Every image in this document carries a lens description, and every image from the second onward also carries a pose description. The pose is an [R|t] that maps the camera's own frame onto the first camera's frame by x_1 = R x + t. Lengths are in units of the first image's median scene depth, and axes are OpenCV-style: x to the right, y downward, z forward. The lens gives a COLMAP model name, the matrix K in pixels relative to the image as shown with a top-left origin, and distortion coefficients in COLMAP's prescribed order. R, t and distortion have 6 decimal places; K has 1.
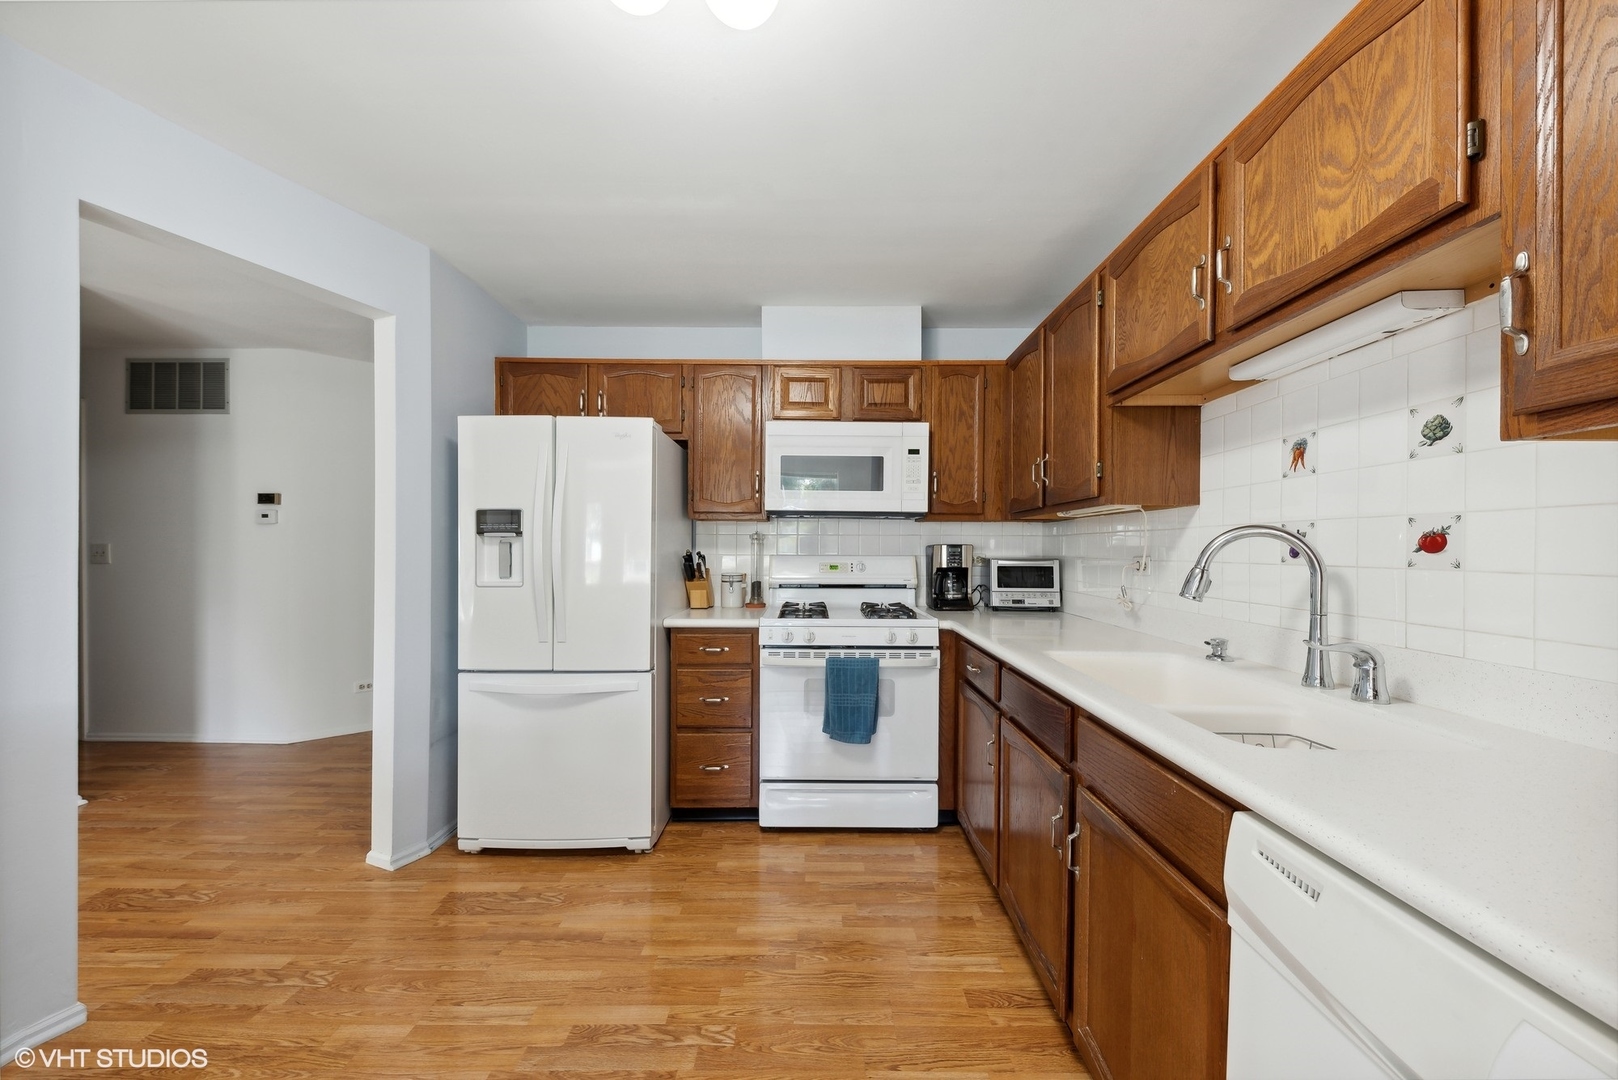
lens RADIAL K [[582.8, 0, 808.8], [0, 582.8, 547.8], [0, 0, 1]] dist [-0.000021, -0.000008]
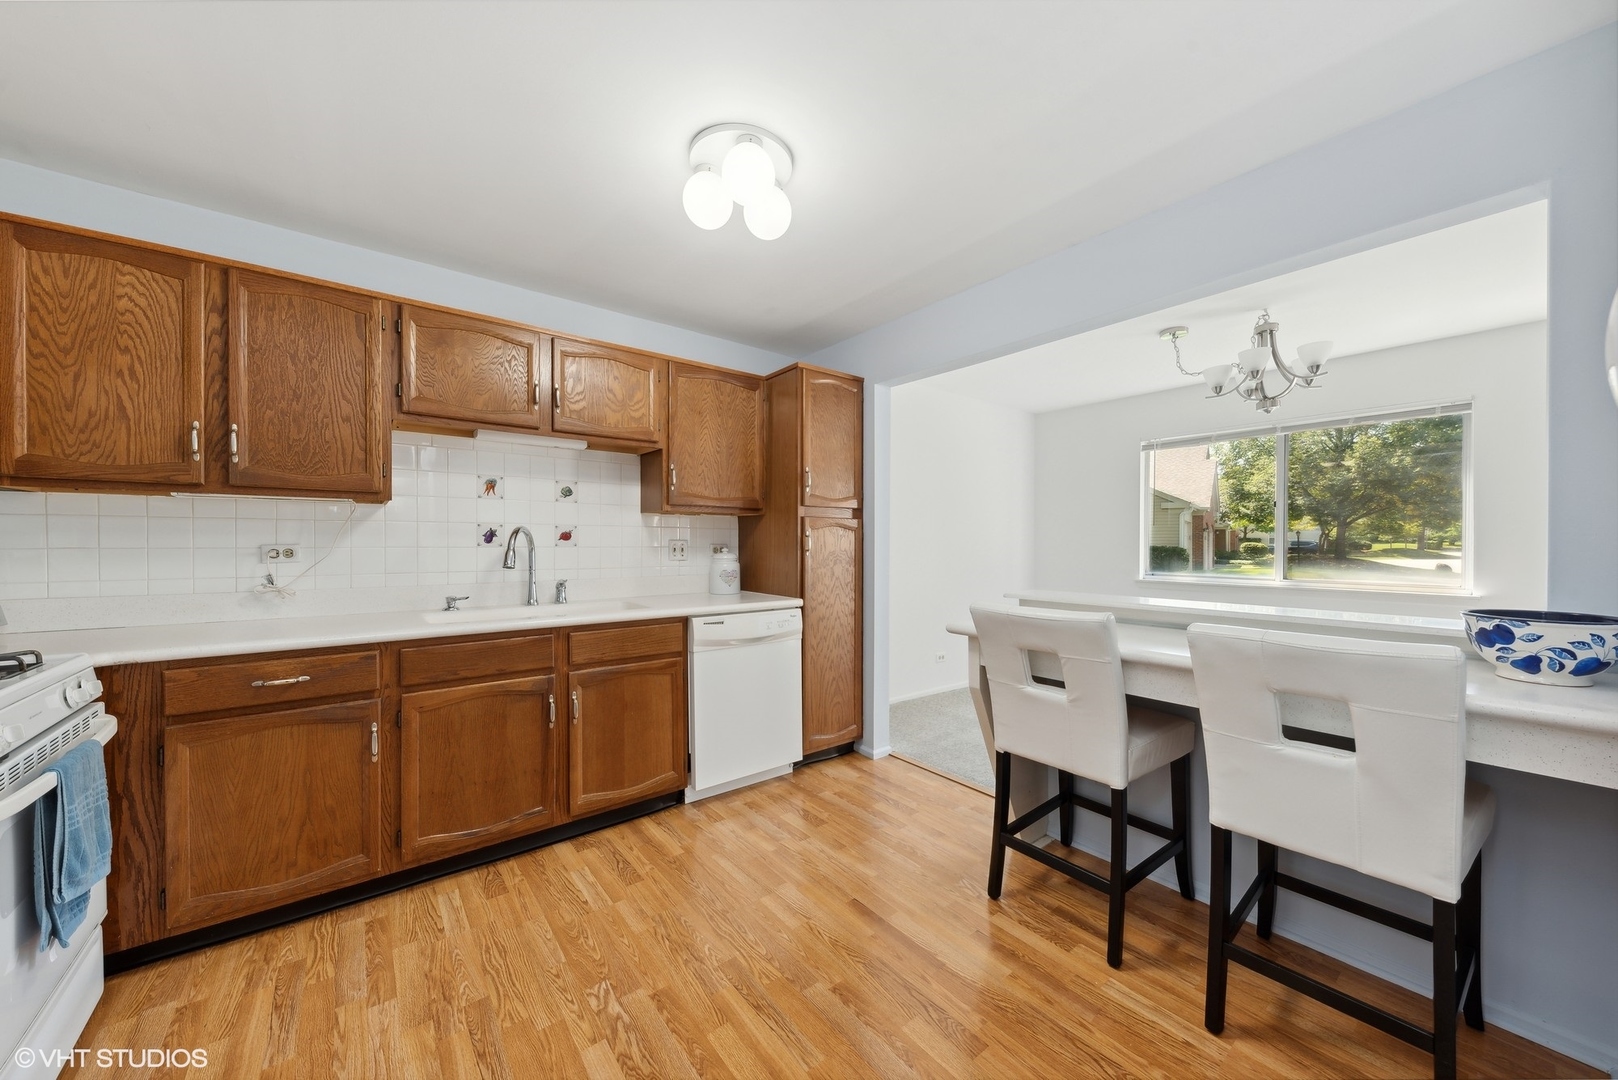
lens RADIAL K [[578.1, 0, 816.4], [0, 578.1, 543.8], [0, 0, 1]] dist [-0.000123, -0.000089]
pose [[-0.634087, -0.006530, 0.773234, -1.023107], [-0.005834, 0.999976, 0.003661, 0.005299], [-0.773239, -0.002190, -0.634110, 1.149366]]
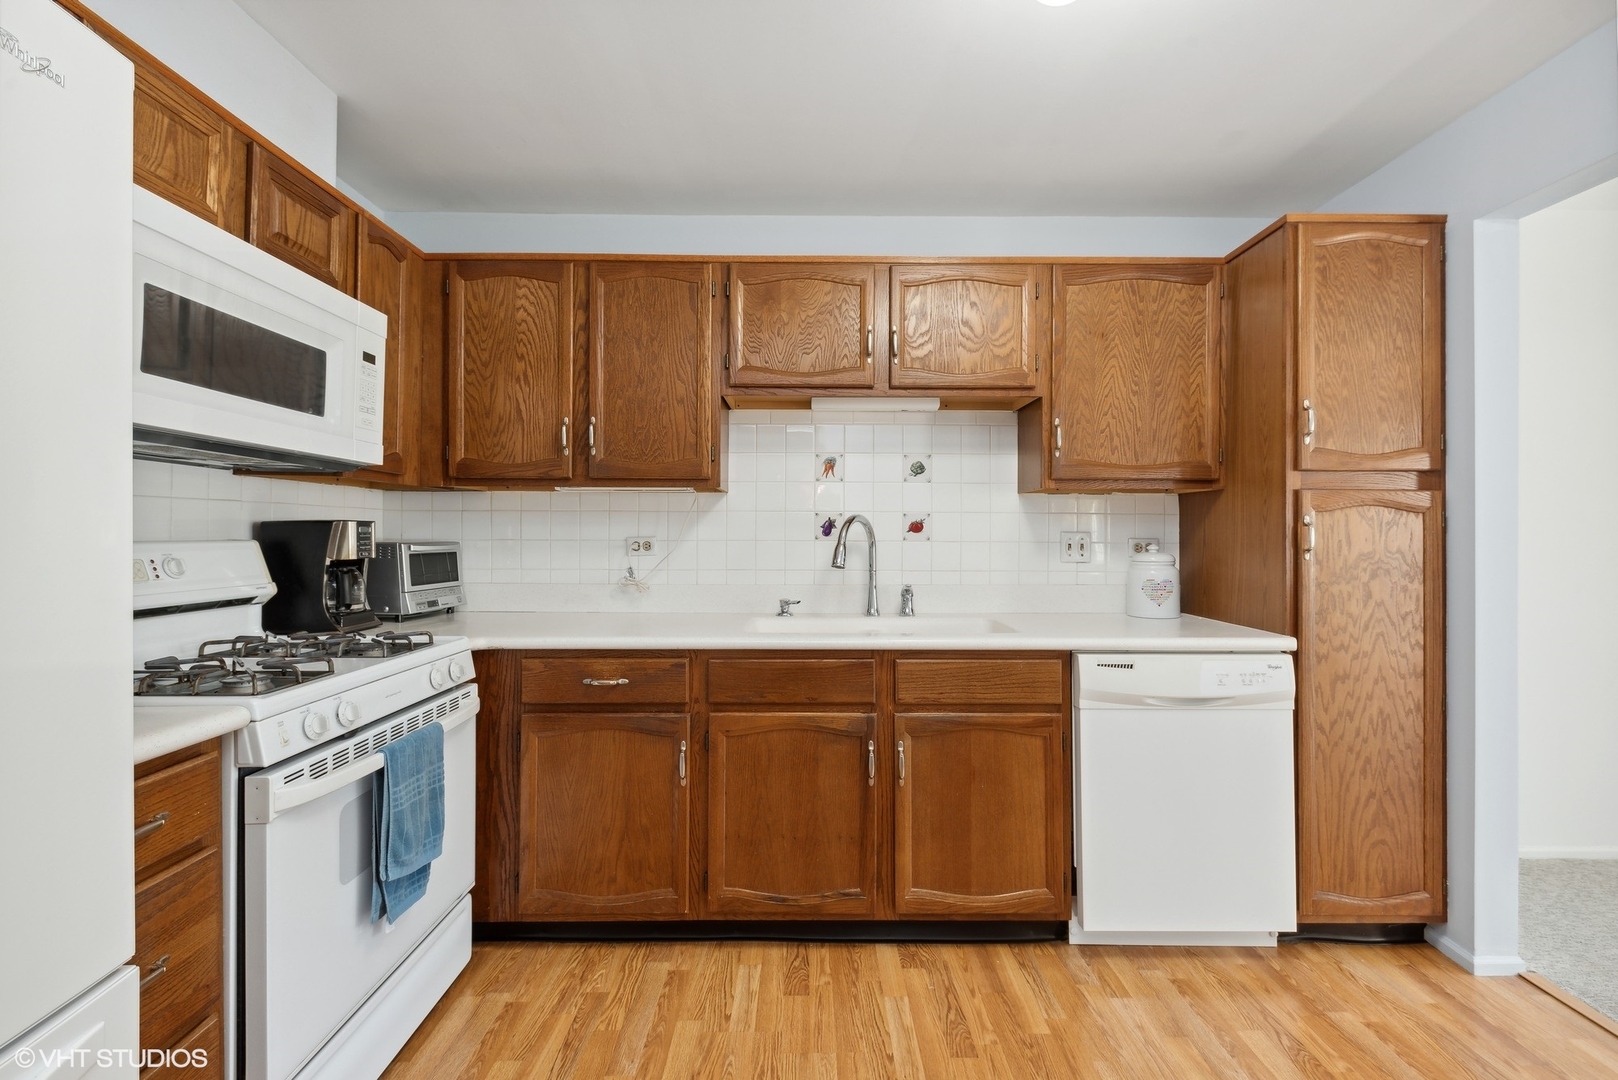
lens RADIAL K [[713.4, 0, 810.0], [0, 713.4, 529.6], [0, 0, 1]] dist [0.015734, -0.008201]
pose [[-0.018113, 0.002571, 0.999833, -0.837016], [-0.005629, 0.999981, -0.002673, 0.004741], [-0.999820, -0.005676, -0.018098, 0.915253]]
